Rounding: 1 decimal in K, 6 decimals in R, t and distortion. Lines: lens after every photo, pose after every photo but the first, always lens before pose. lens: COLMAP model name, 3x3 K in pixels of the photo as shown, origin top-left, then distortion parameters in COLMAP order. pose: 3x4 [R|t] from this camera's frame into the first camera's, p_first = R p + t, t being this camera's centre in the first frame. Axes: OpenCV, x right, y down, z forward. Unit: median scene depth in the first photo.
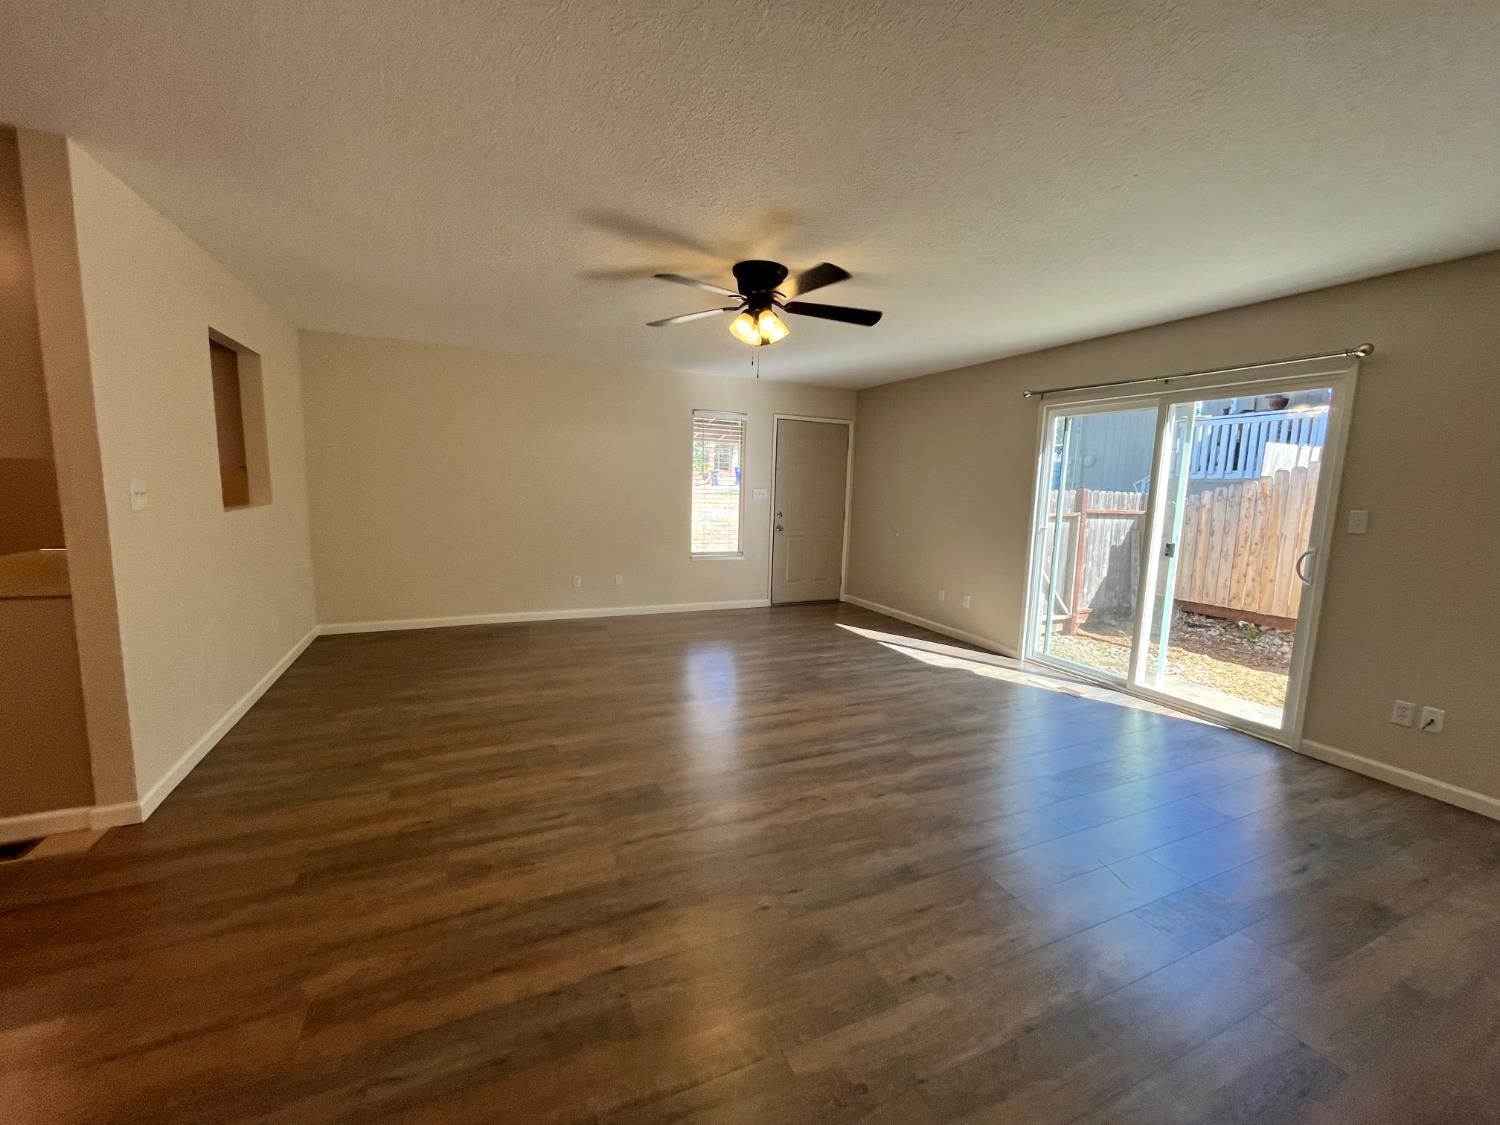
lens RADIAL K [[609.2, 0, 750.0], [0, 609.2, 562.5], [0, 0, 1]] dist [-0.002677, -0.000210]
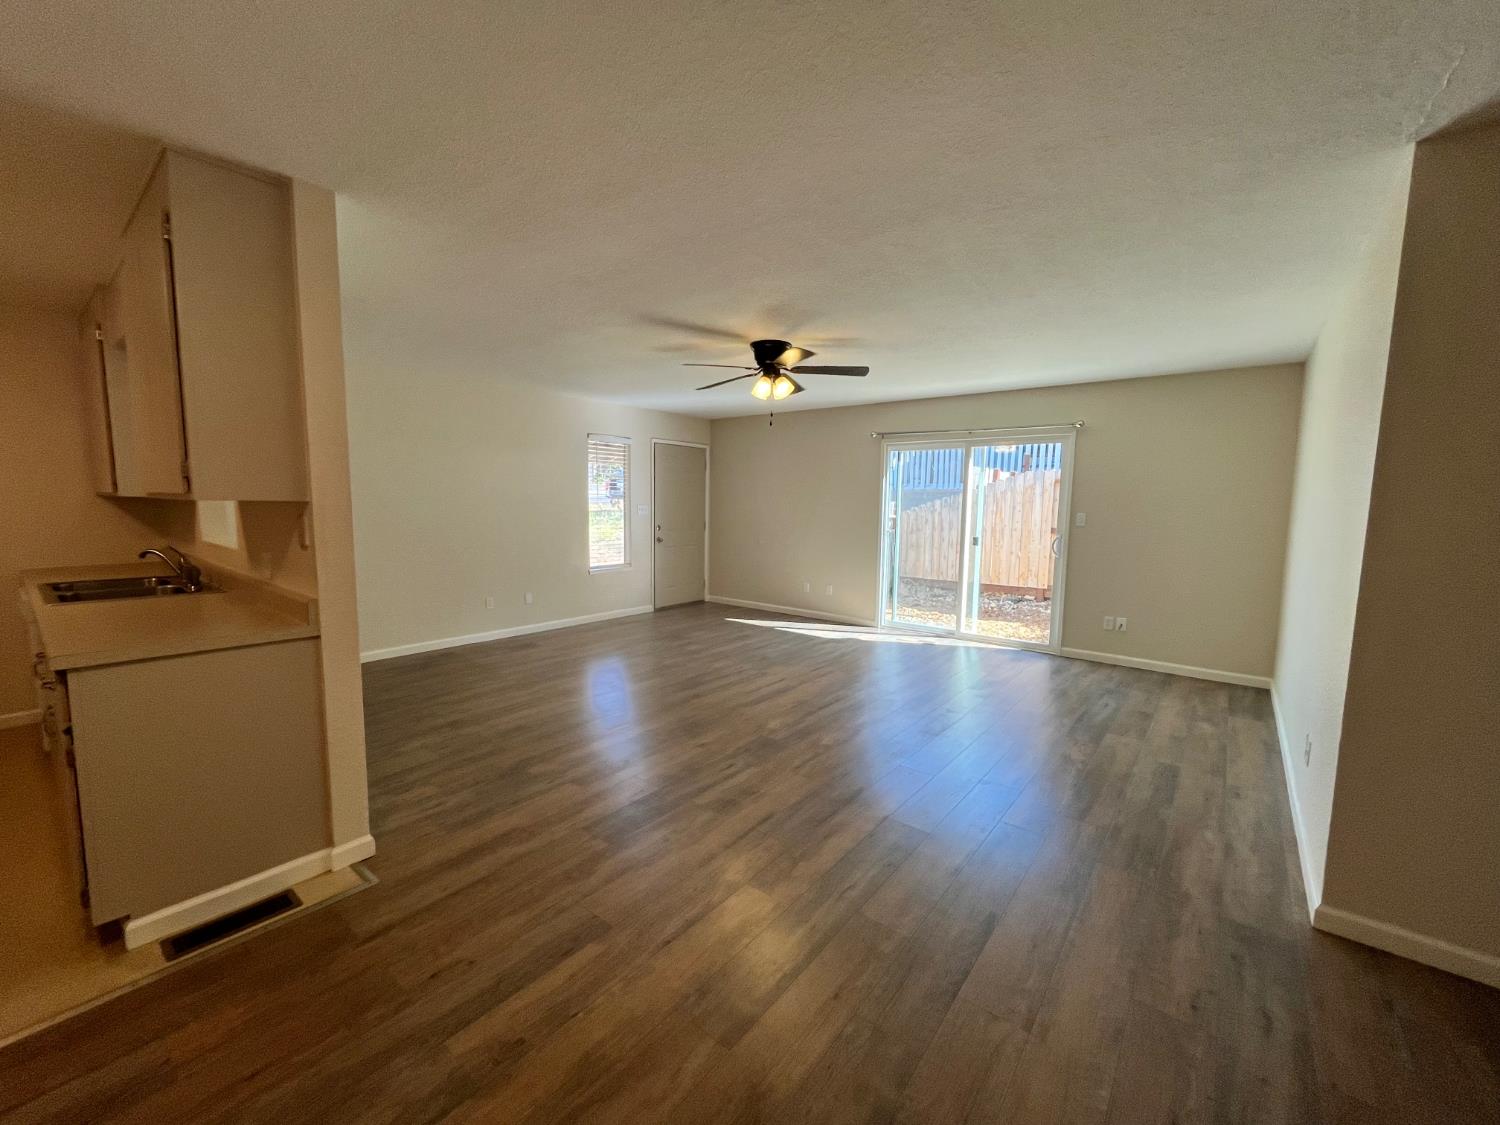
lens RADIAL K [[609.2, 0, 750.0], [0, 609.2, 562.5], [0, 0, 1]] dist [-0.002677, -0.000210]
pose [[0.892588, -0.064066, 0.446299, -0.443380], [0.070989, 0.997476, 0.001211, -0.007971], [-0.445250, 0.030601, 0.894883, -0.104427]]
